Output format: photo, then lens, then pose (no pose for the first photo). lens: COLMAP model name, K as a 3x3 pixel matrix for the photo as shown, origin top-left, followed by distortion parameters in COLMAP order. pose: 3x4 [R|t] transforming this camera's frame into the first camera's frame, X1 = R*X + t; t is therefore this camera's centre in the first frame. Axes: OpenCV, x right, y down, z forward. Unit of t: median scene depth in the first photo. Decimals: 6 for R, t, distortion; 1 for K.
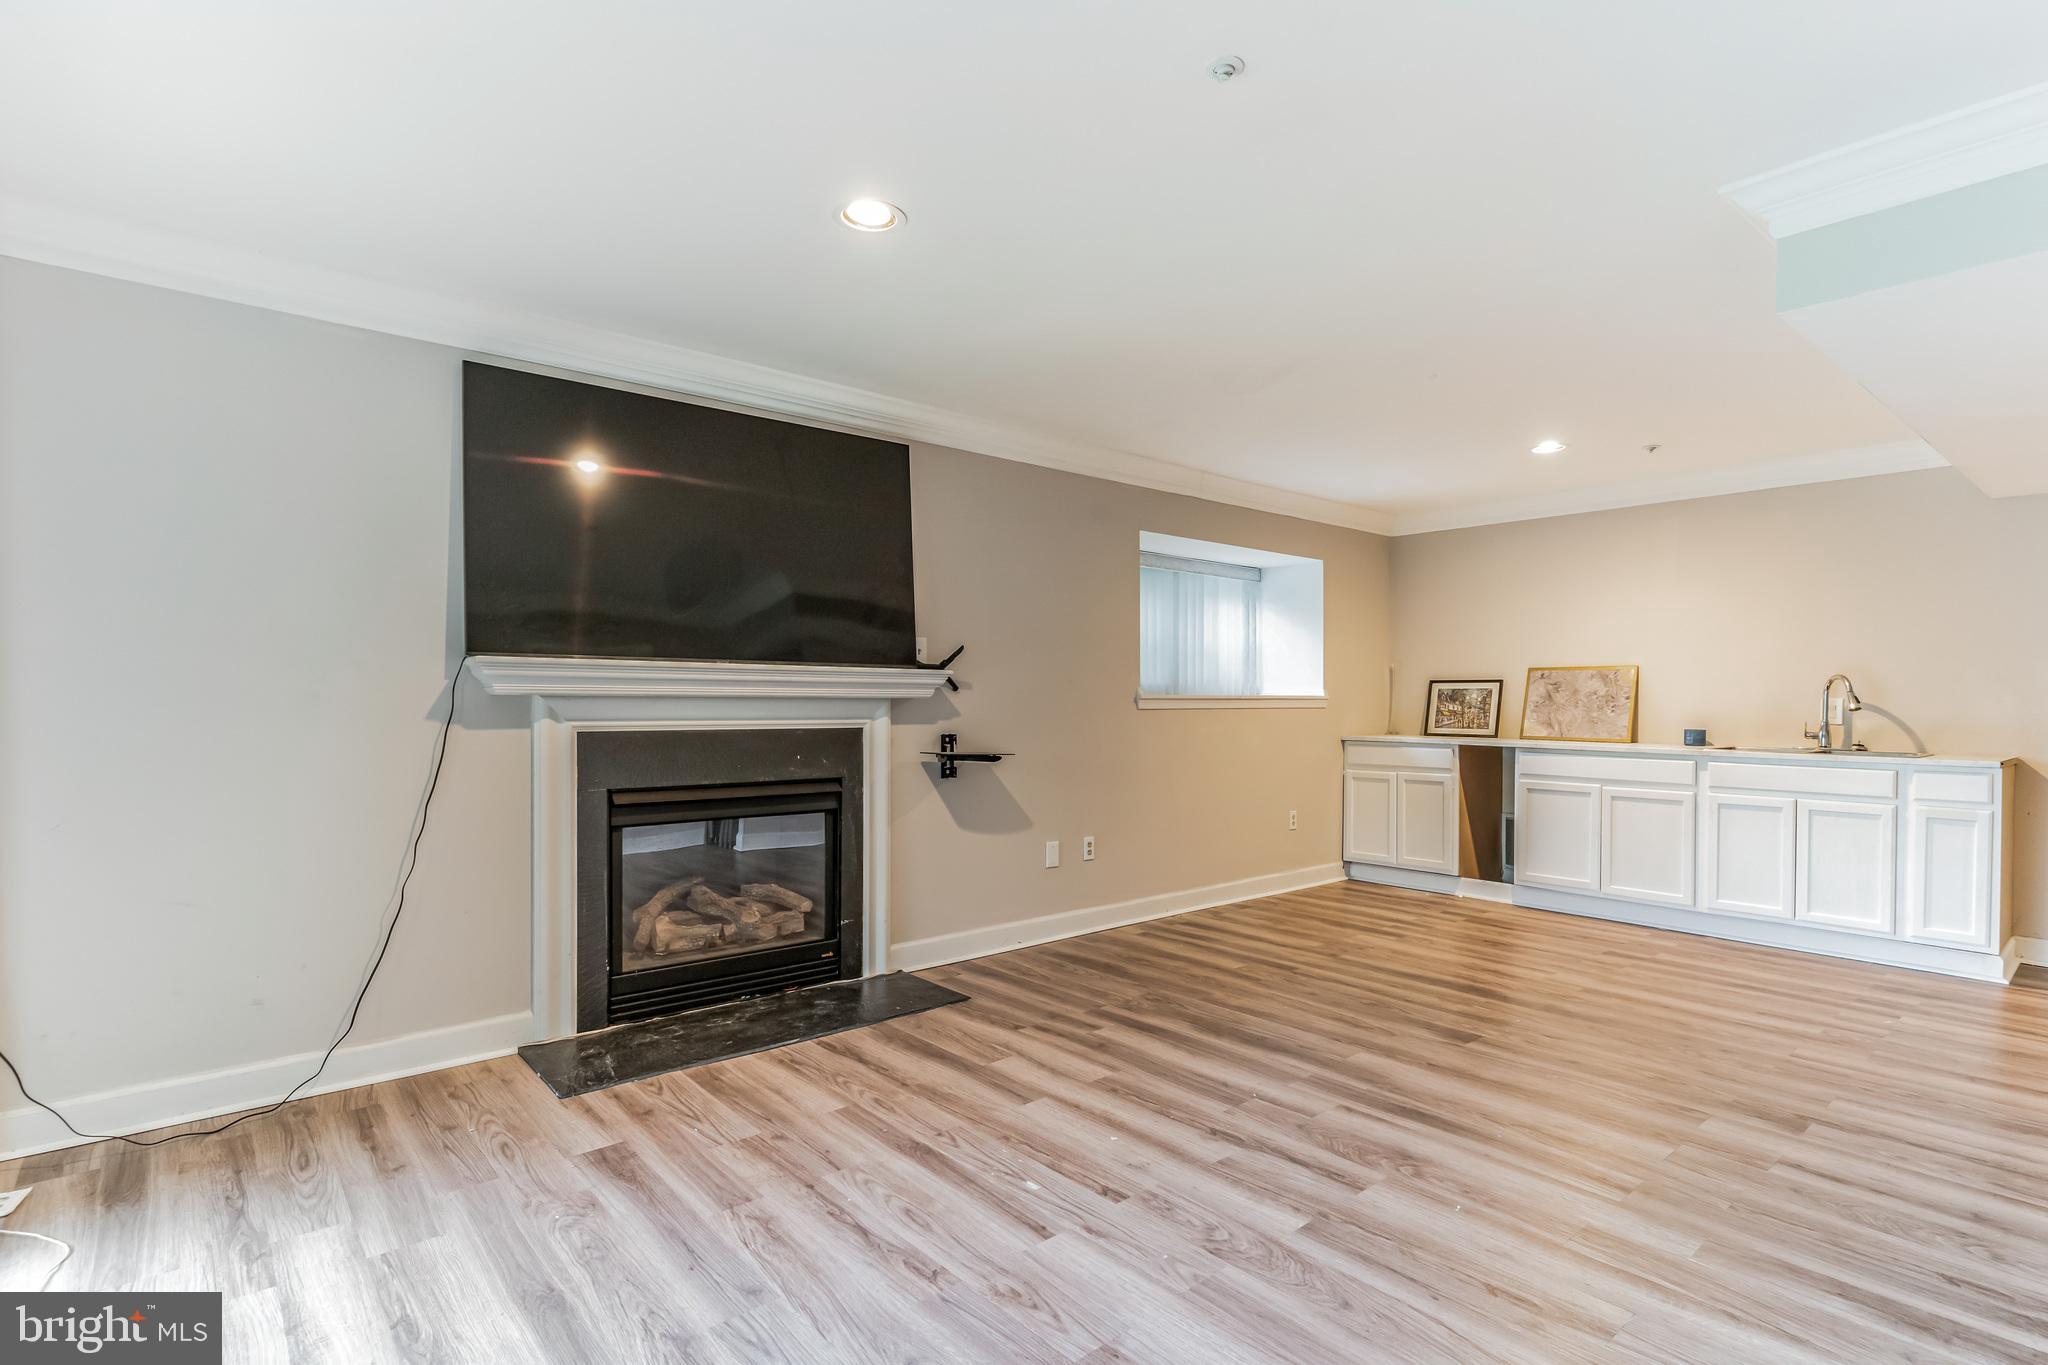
lens RADIAL K [[986.3, 0, 1020.6], [0, 986.3, 700.8], [0, 0, 1]] dist [0.004290, 0.000801]
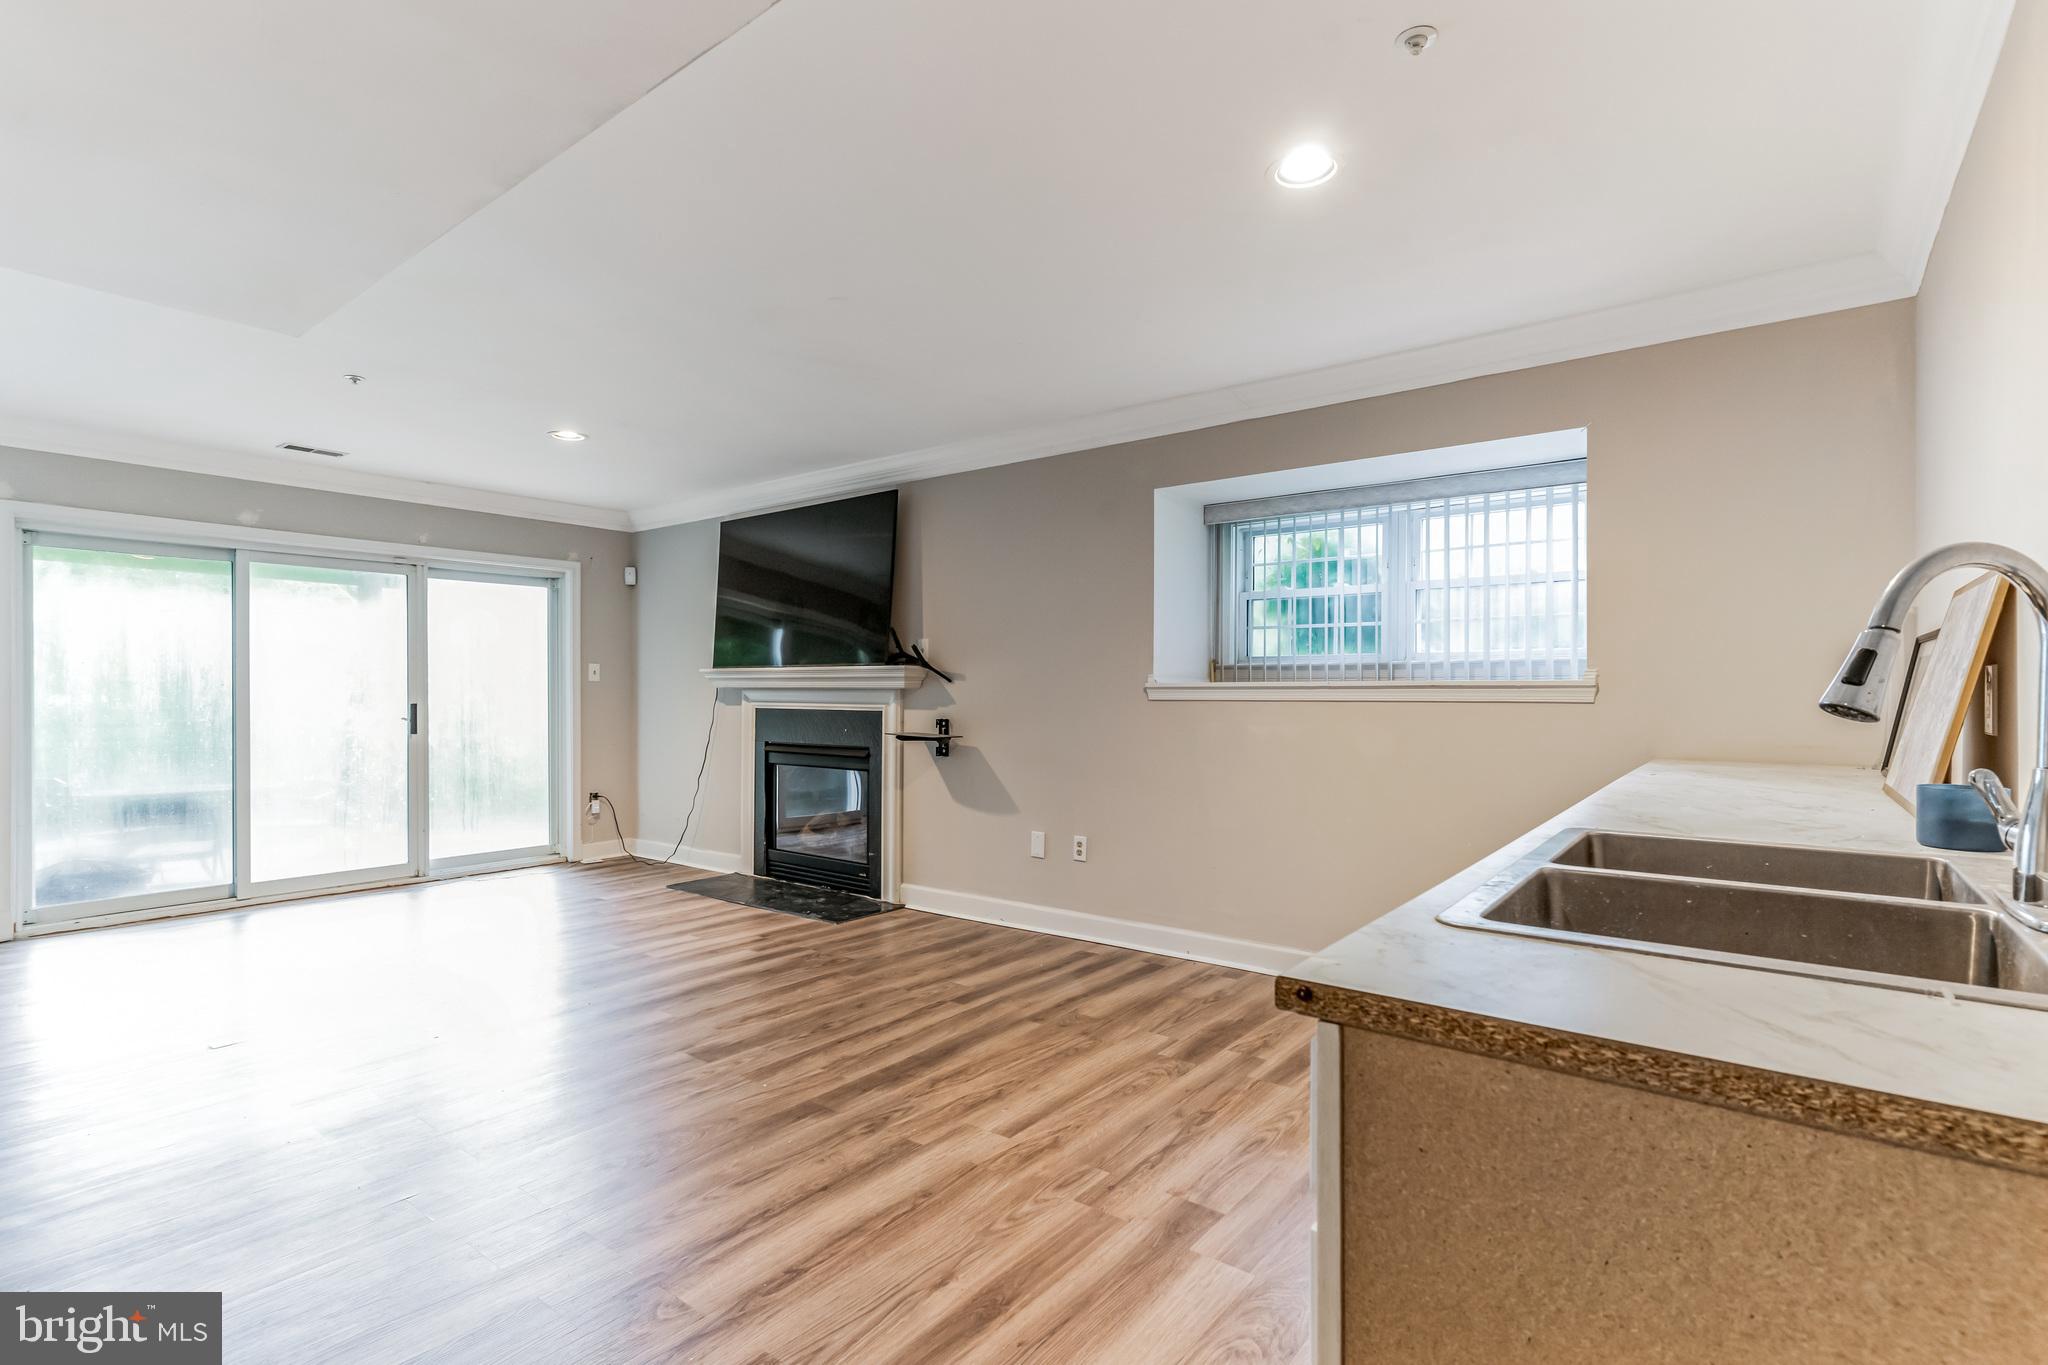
lens RADIAL K [[986.3, 0, 1031.9], [0, 986.3, 684.7], [0, 0, 1]] dist [0.004290, 0.000801]
pose [[0.215548, -0.009602, -0.976446, 1.004562], [-0.002580, 0.999943, -0.010403, 0.005008], [0.976490, 0.004762, 0.215511, 0.780883]]
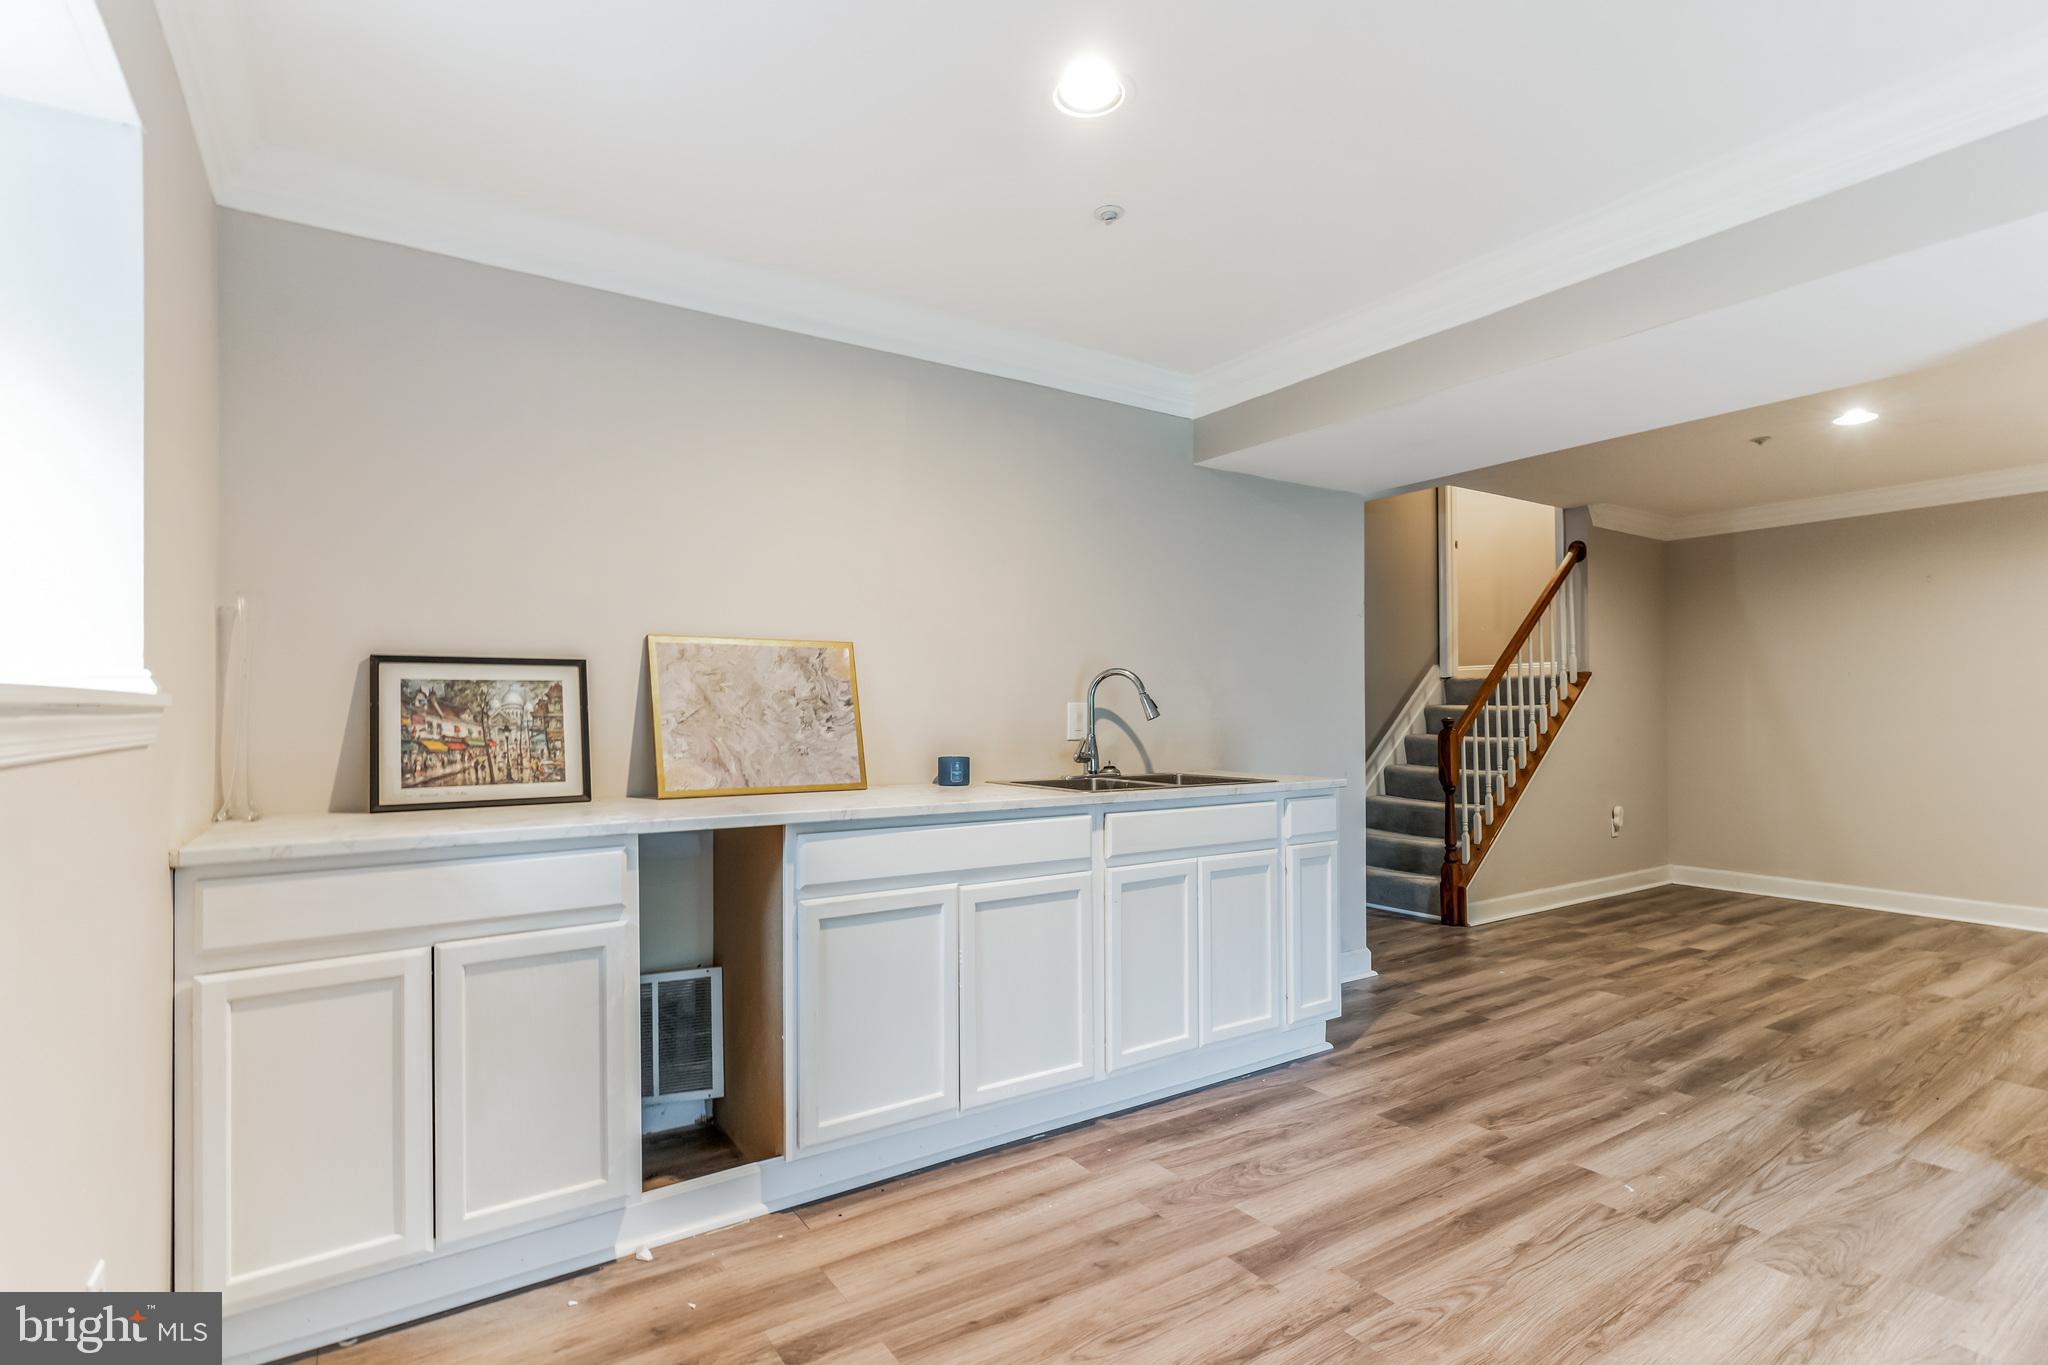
lens RADIAL K [[986.3, 0, 1014.3], [0, 986.3, 694.0], [0, 0, 1]] dist [0.004290, 0.000801]
pose [[0.122584, 0.008188, 0.992424, 0.126087], [0.006742, 0.999936, -0.009082, -0.002749], [-0.992435, 0.007805, 0.122521, 1.005370]]
